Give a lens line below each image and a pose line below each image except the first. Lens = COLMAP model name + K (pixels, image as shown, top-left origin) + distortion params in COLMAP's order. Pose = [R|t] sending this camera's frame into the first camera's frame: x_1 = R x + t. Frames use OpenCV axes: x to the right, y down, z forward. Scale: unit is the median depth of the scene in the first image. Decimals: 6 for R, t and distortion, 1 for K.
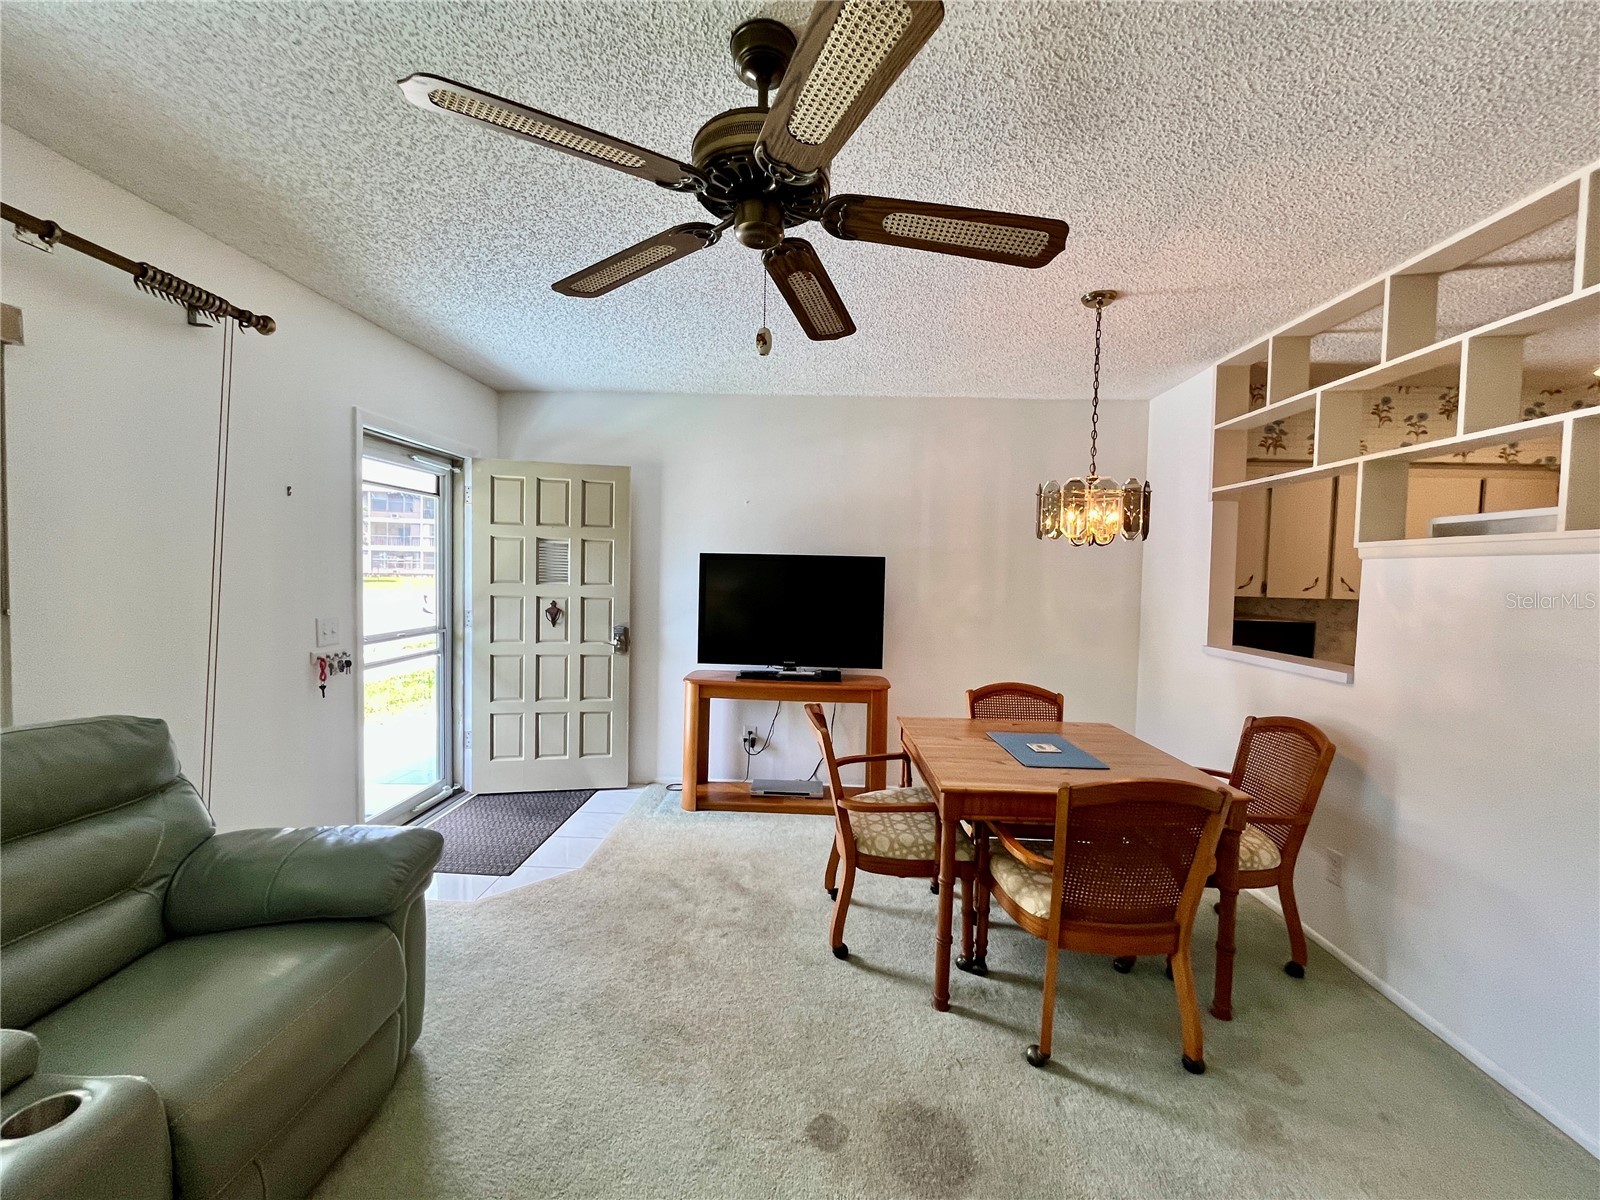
lens RADIAL K [[646.7, 0, 796.6], [0, 646.7, 595.0], [0, 0, 1]] dist [-0.003373, -0.000395]
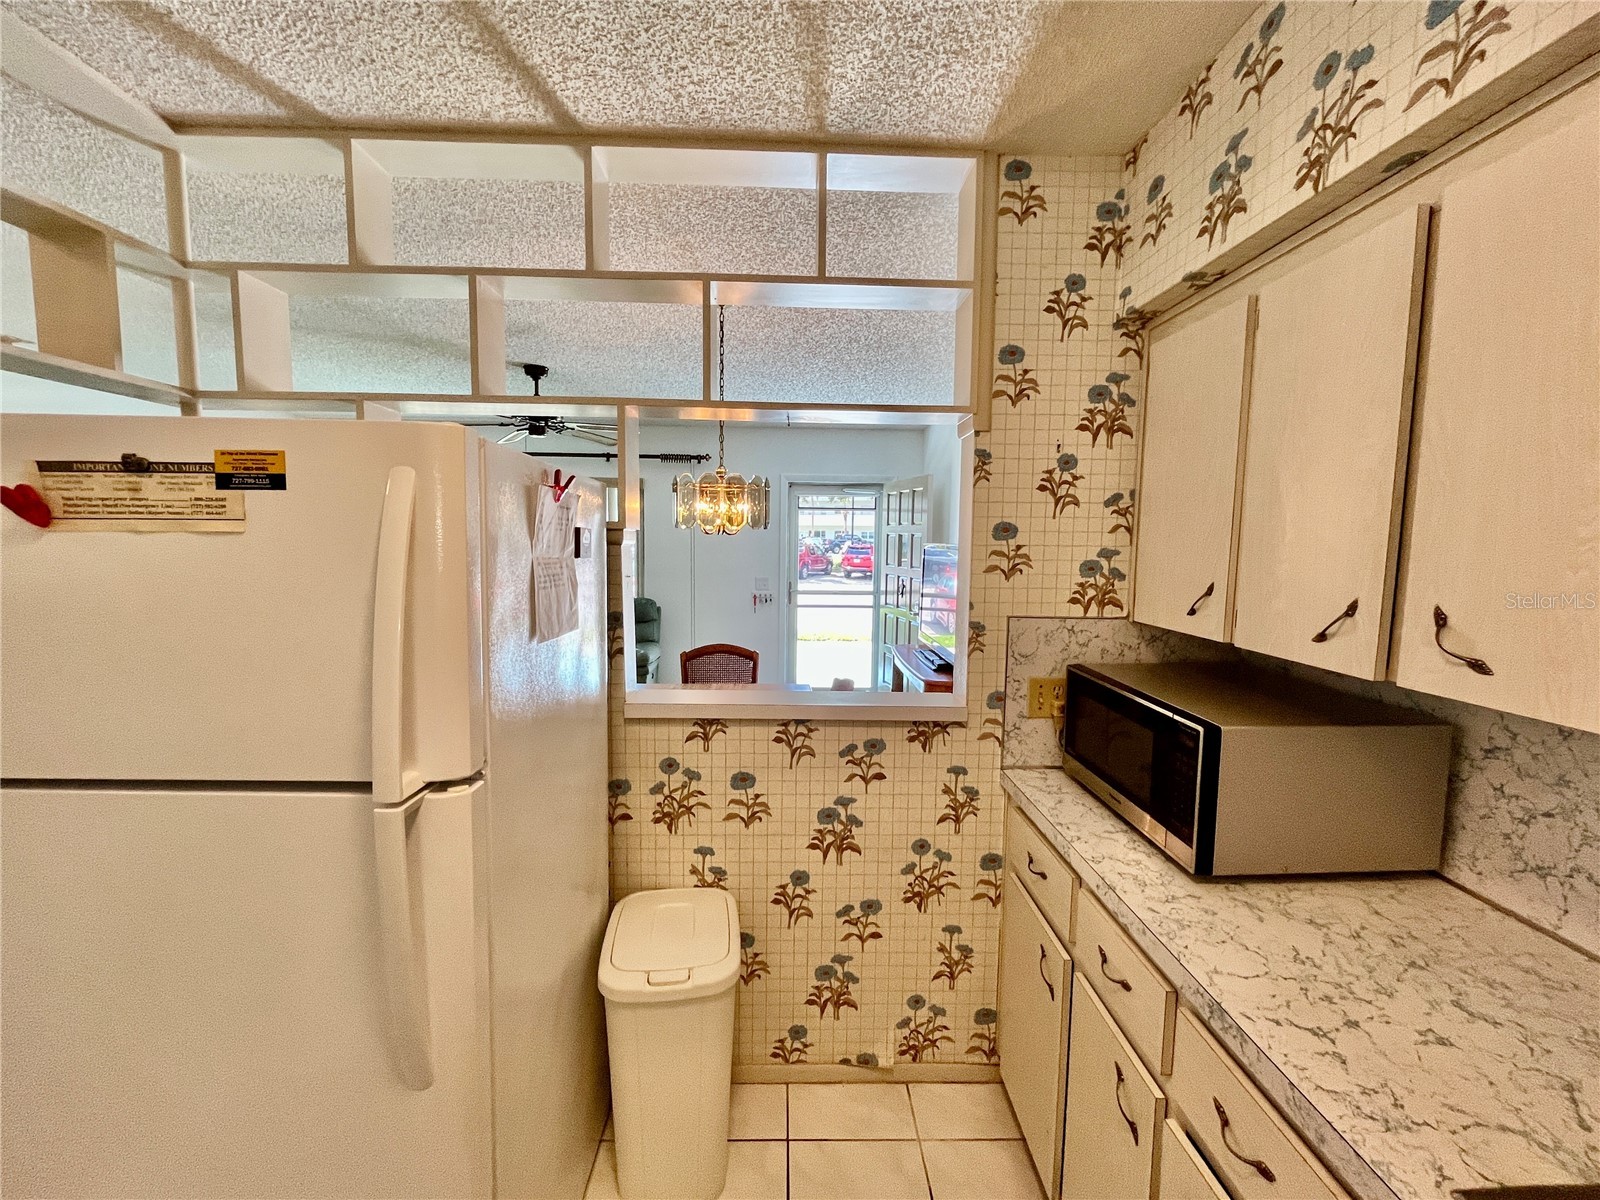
lens RADIAL K [[646.7, 0, 793.3], [0, 646.7, 596.4], [0, 0, 1]] dist [-0.003373, -0.000395]
pose [[0.052870, 0.067354, -0.996327, 1.096533], [-0.048542, 0.996717, 0.064805, -0.035435], [0.997421, 0.044938, 0.055966, 0.755476]]
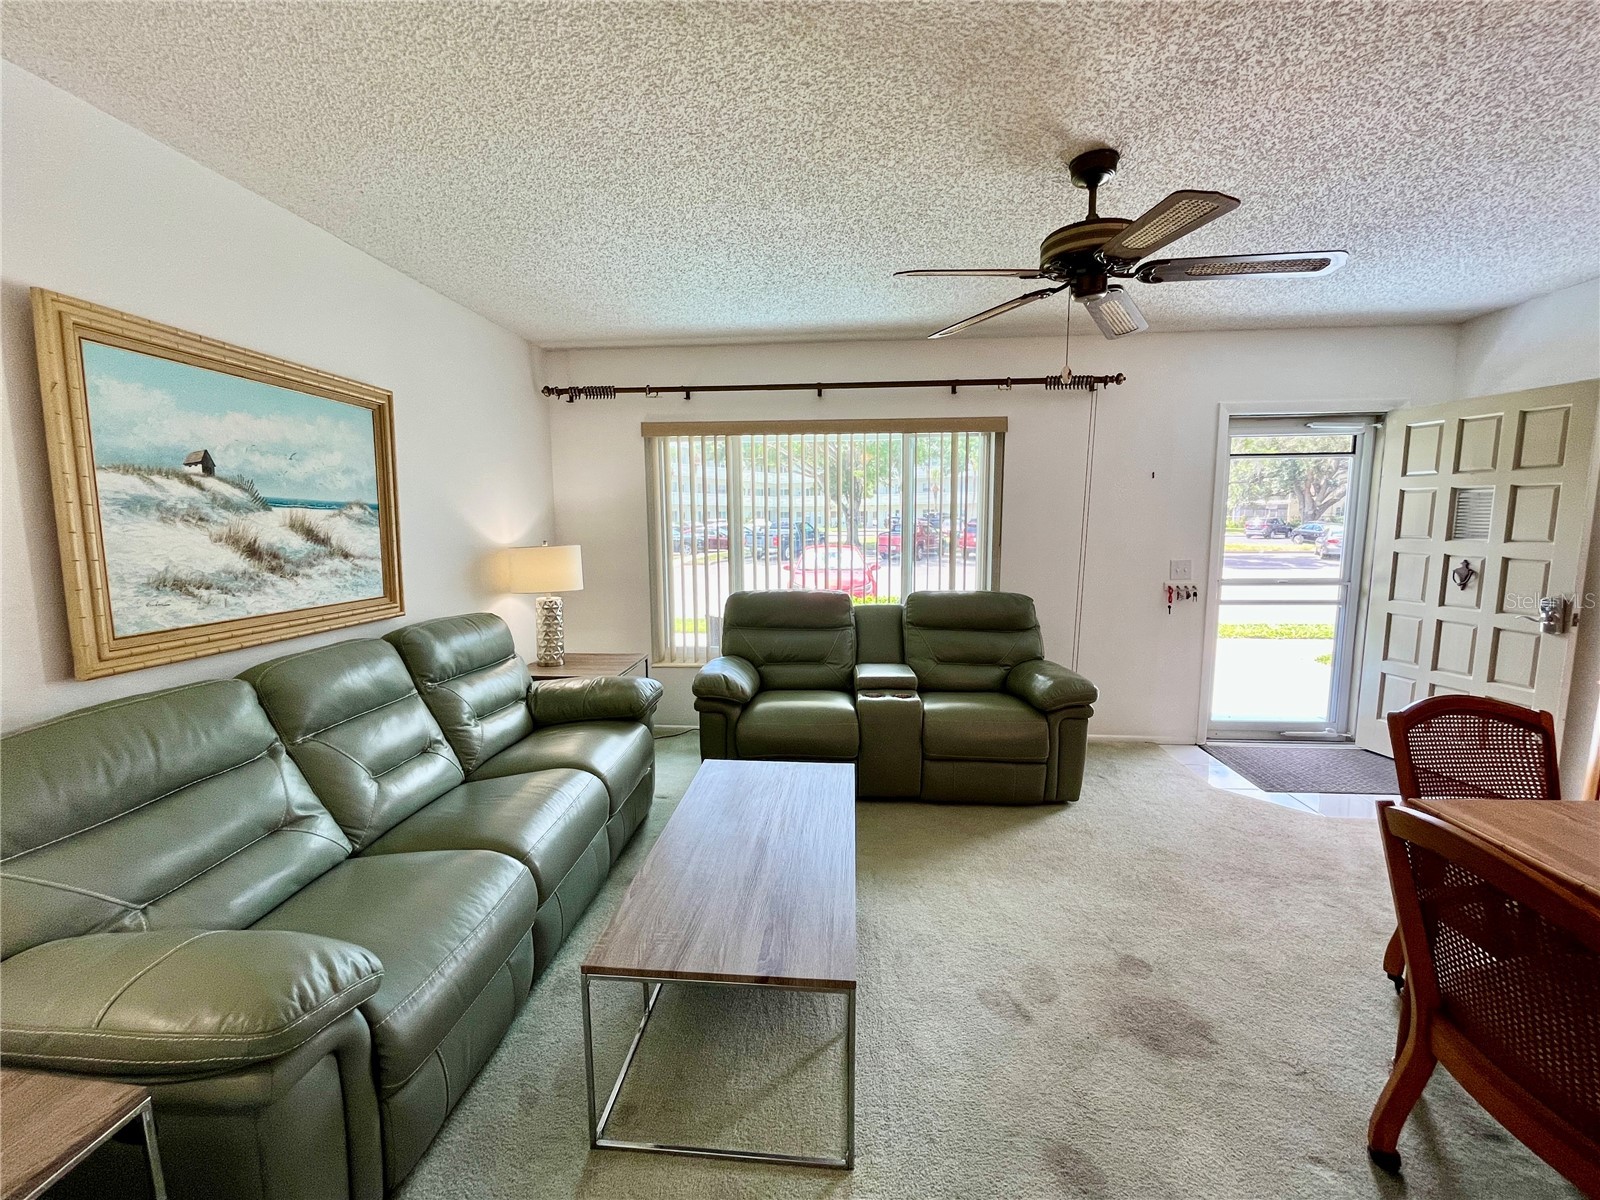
lens RADIAL K [[646.7, 0, 800.0], [0, 646.7, 598.8], [0, 0, 1]] dist [-0.003373, -0.000395]
pose [[-0.043682, 0.099663, -0.994062, 0.571026], [-0.031795, 0.994369, 0.101091, 0.001679], [0.998539, 0.036022, -0.040267, 0.164365]]
